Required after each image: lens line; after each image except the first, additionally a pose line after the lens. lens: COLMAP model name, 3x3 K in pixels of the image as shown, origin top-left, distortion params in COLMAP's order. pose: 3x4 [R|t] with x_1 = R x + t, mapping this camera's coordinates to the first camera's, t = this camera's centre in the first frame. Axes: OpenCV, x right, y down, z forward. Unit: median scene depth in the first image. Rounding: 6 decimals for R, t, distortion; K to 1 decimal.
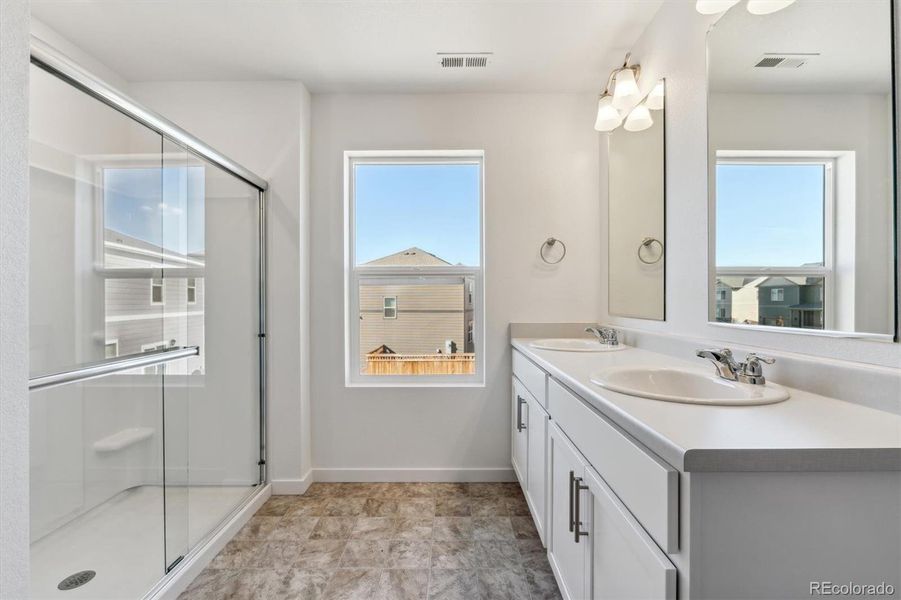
lens RADIAL K [[392.7, 0, 451.0], [0, 392.7, 301.2], [0, 0, 1]] dist [-0.007883, 0.000054]
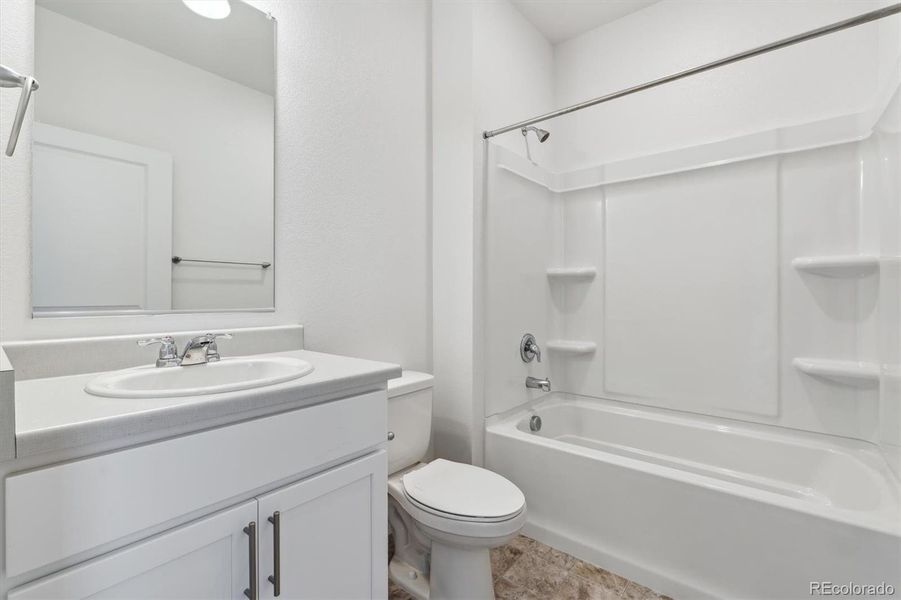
lens RADIAL K [[392.7, 0, 451.1], [0, 392.7, 298.5], [0, 0, 1]] dist [-0.007883, 0.000054]
pose [[-0.775080, -0.004335, 0.631848, -0.785740], [-0.000103, 0.999977, 0.006734, 0.017344], [-0.631863, 0.005155, -0.775063, 1.764163]]
